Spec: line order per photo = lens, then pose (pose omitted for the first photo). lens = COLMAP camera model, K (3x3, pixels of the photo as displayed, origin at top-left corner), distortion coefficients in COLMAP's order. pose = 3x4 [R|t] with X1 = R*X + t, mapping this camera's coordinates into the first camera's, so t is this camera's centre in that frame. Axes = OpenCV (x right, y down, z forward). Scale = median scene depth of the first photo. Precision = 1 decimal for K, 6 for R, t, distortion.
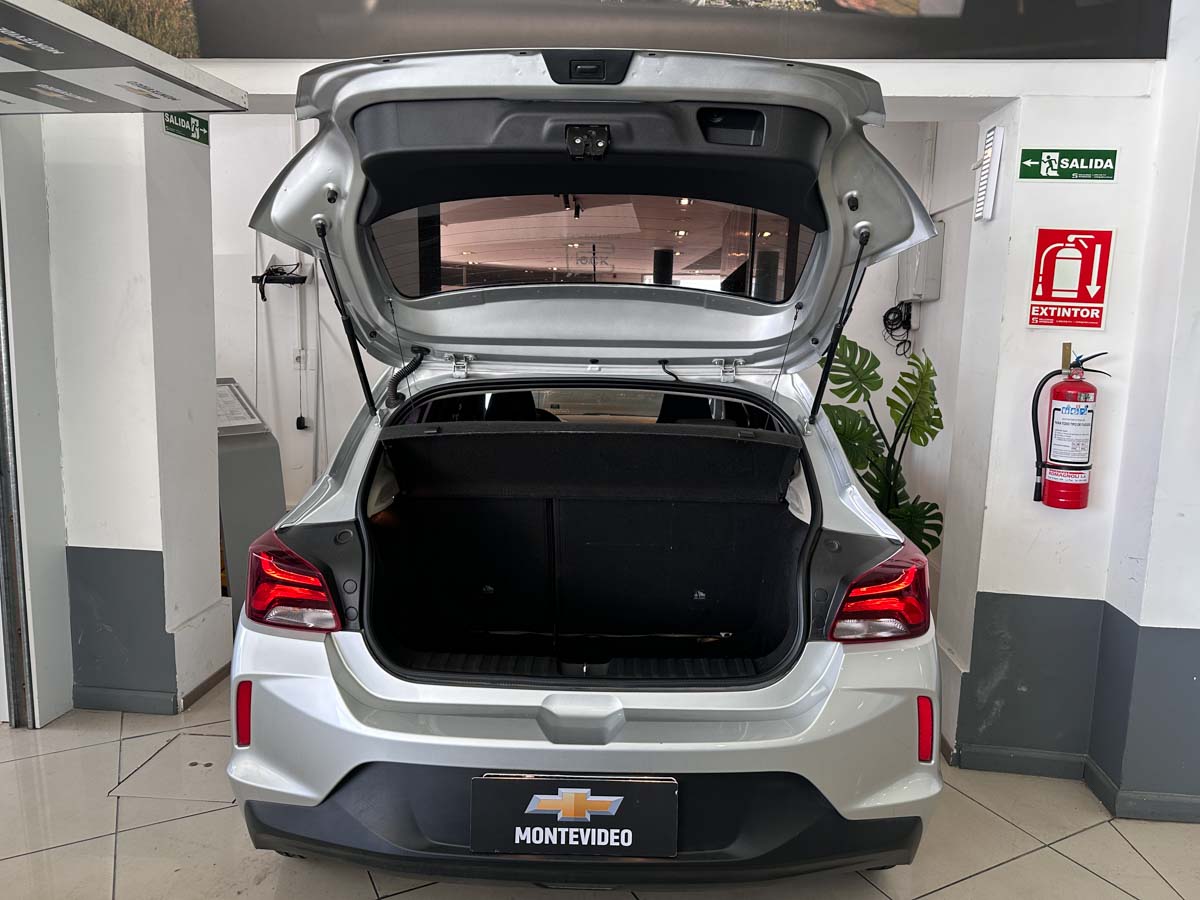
lens RADIAL K [[842.5, 0, 600.0], [0, 842.5, 450.0], [0, 0, 1]] dist [-0.003402, -0.002968]
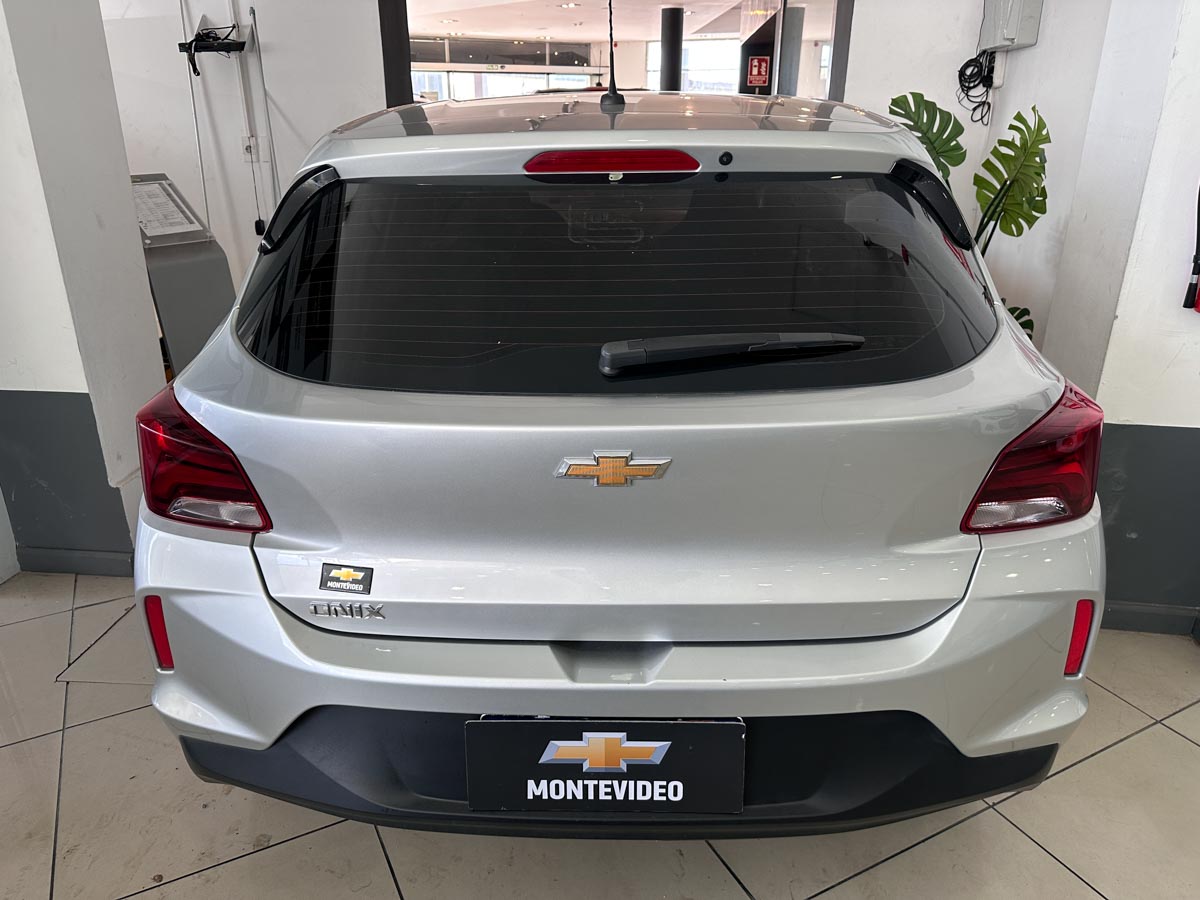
lens RADIAL K [[860.4, 0, 593.4], [0, 860.4, 448.5], [0, 0, 1]] dist [0.002203, -0.001090]
pose [[0.999589, -0.023399, -0.016540, -0.019296], [0.026560, 0.973219, 0.228341, -0.011559], [0.010754, -0.228687, 0.973441, 0.284633]]
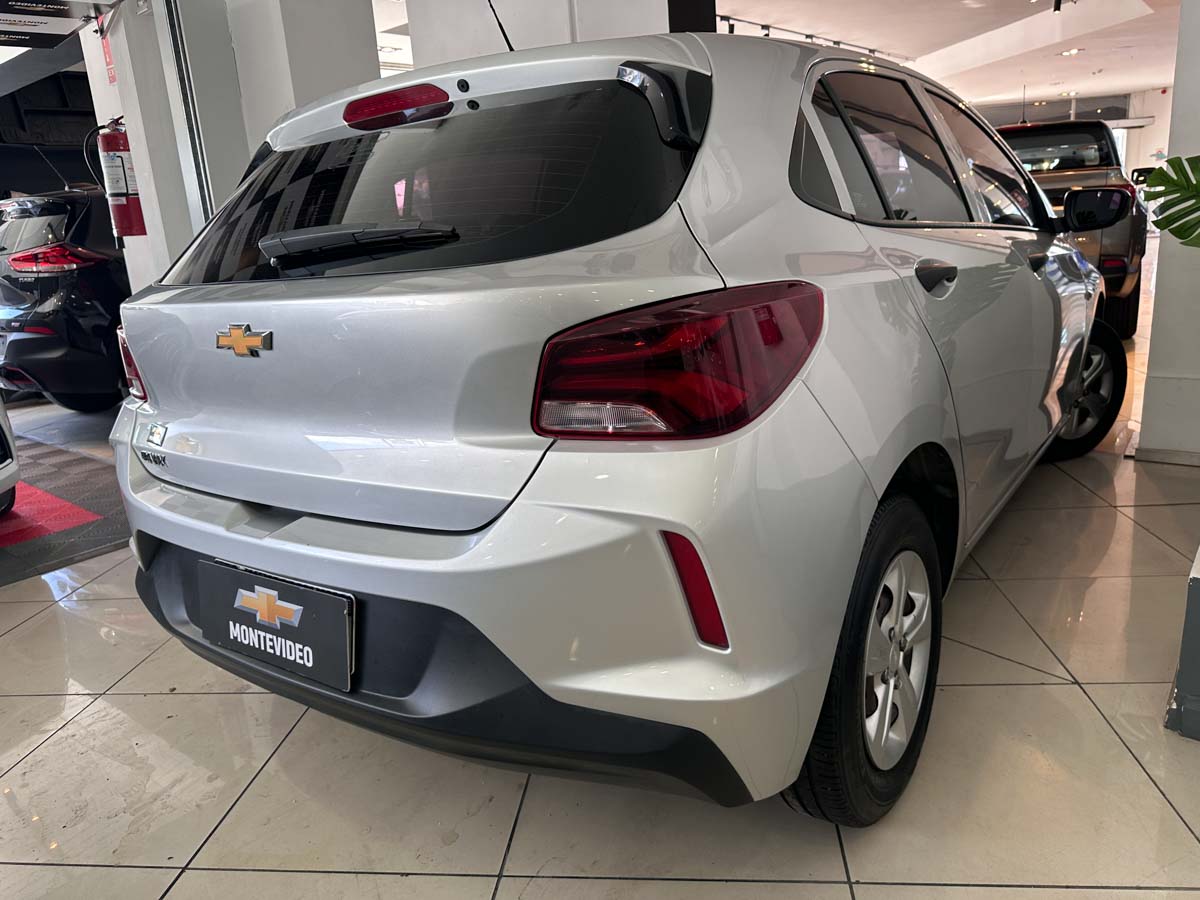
lens RADIAL K [[826.7, 0, 600.1], [0, 826.7, 467.9], [0, 0, 1]] dist [0.098820, -0.111265]
pose [[0.824153, 0.071118, -0.561885, 0.618333], [0.015600, 0.988858, 0.148041, 0.147279], [0.566153, -0.130774, 0.813861, 0.465756]]
